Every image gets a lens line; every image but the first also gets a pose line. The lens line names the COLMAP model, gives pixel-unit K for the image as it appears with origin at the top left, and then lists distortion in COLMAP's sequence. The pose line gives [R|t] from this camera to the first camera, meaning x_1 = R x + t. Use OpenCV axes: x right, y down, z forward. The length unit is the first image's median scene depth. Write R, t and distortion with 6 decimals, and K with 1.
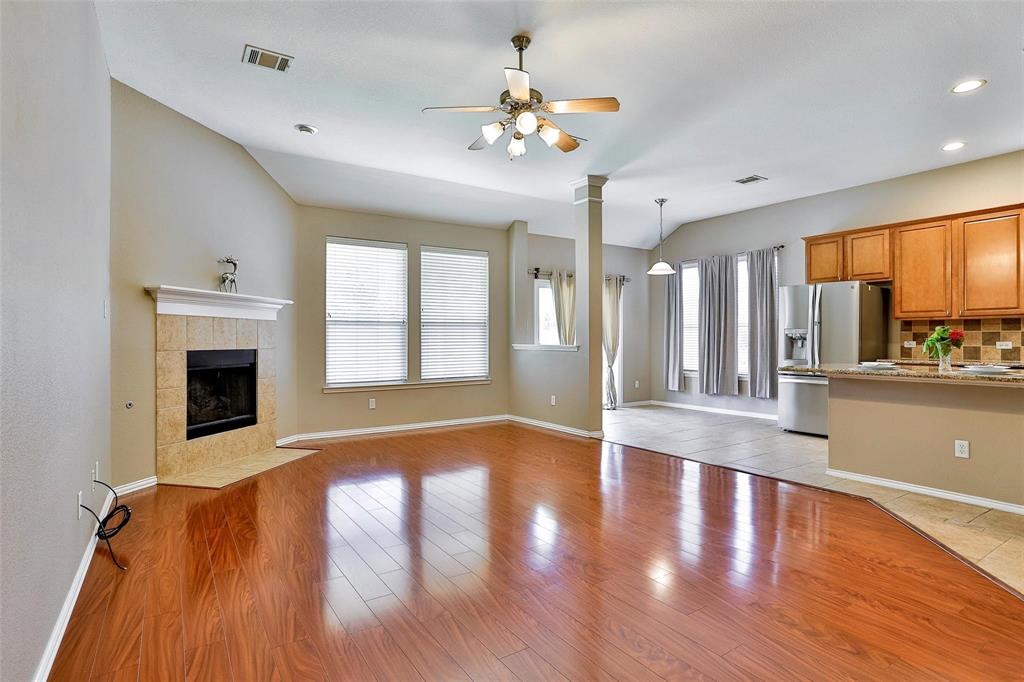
lens RADIAL K [[525.9, 0, 489.2], [0, 525.9, 340.0], [0, 0, 1]] dist [-0.036929, 0.012727]
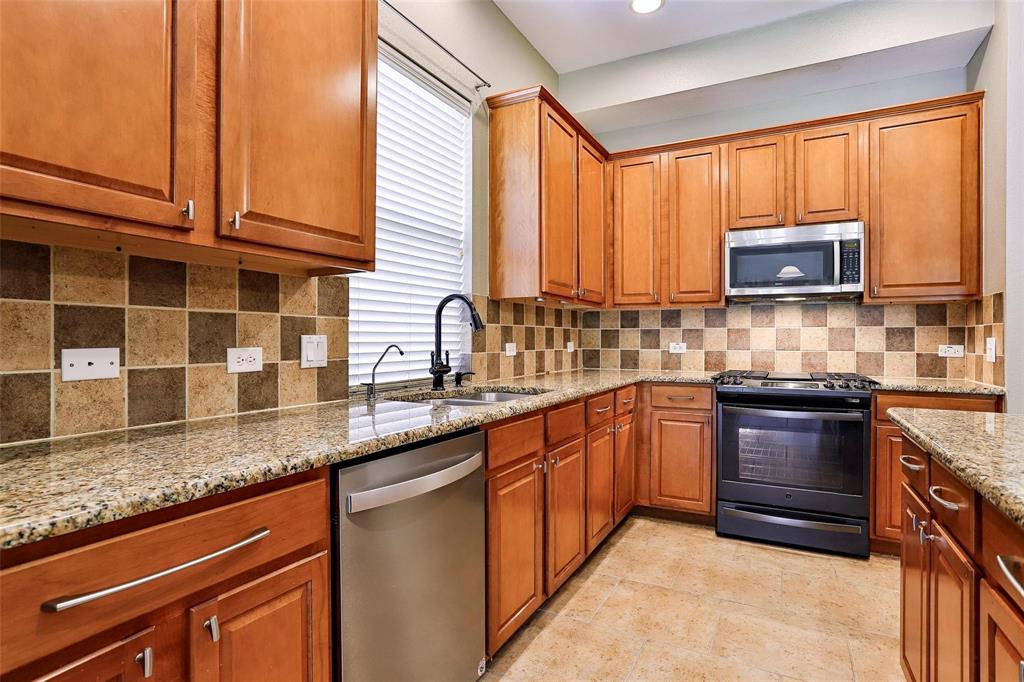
lens RADIAL K [[525.9, 0, 508.8], [0, 525.9, 338.6], [0, 0, 1]] dist [-0.036929, 0.012727]
pose [[-0.493368, -0.003147, 0.869815, 0.601287], [0.000241, 0.999993, 0.003755, -0.002739], [-0.869820, 0.002062, -0.493364, 0.917268]]
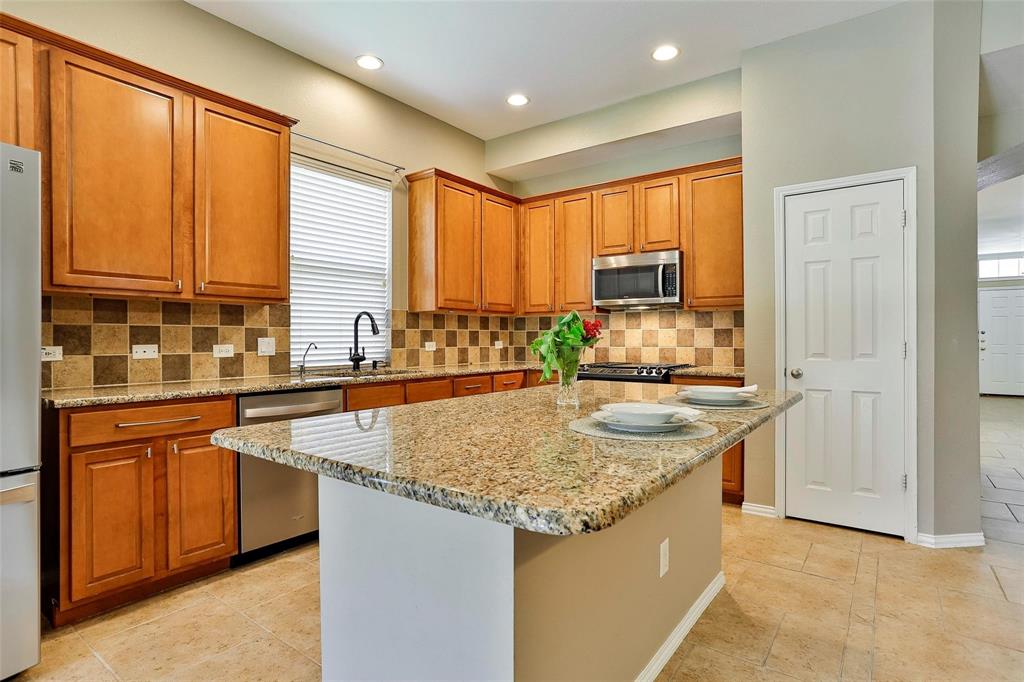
lens RADIAL K [[525.9, 0, 506.3], [0, 525.9, 339.4], [0, 0, 1]] dist [-0.036929, 0.012727]
pose [[-0.356098, -0.002784, 0.934444, 0.314804], [0.006310, 0.999966, 0.005384, -0.003294], [-0.934427, 0.007814, -0.356068, 0.823284]]
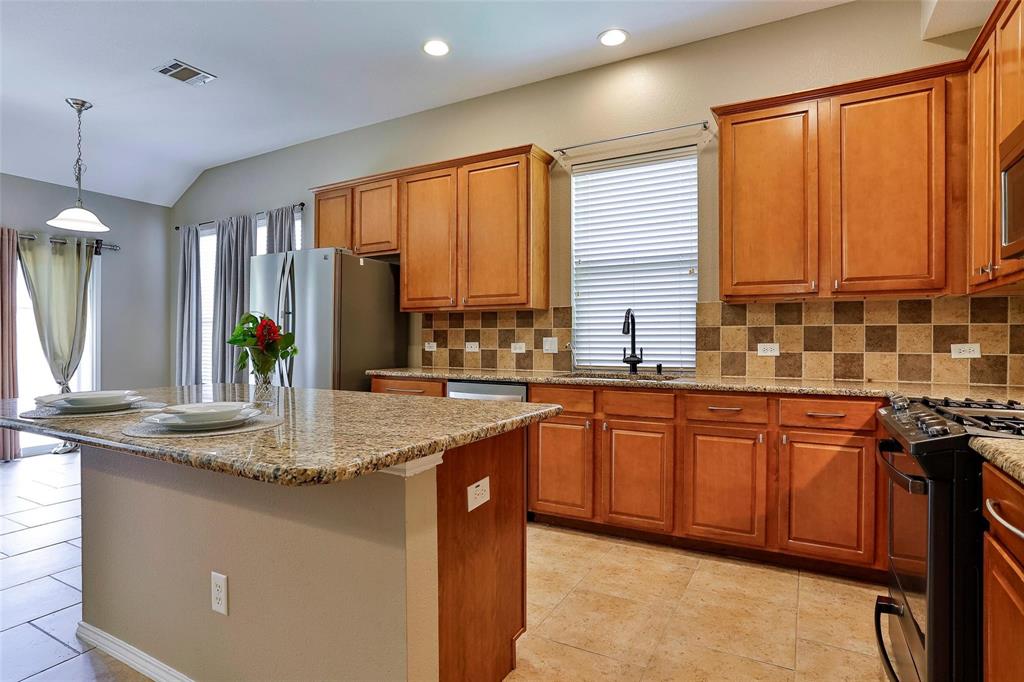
lens RADIAL K [[525.9, 0, 513.6], [0, 525.9, 335.1], [0, 0, 1]] dist [-0.036929, 0.012727]
pose [[0.871282, -0.000781, 0.490781, 0.573337], [0.004938, 0.999962, -0.007175, -0.002149], [-0.490757, 0.008675, 0.871253, 0.324593]]
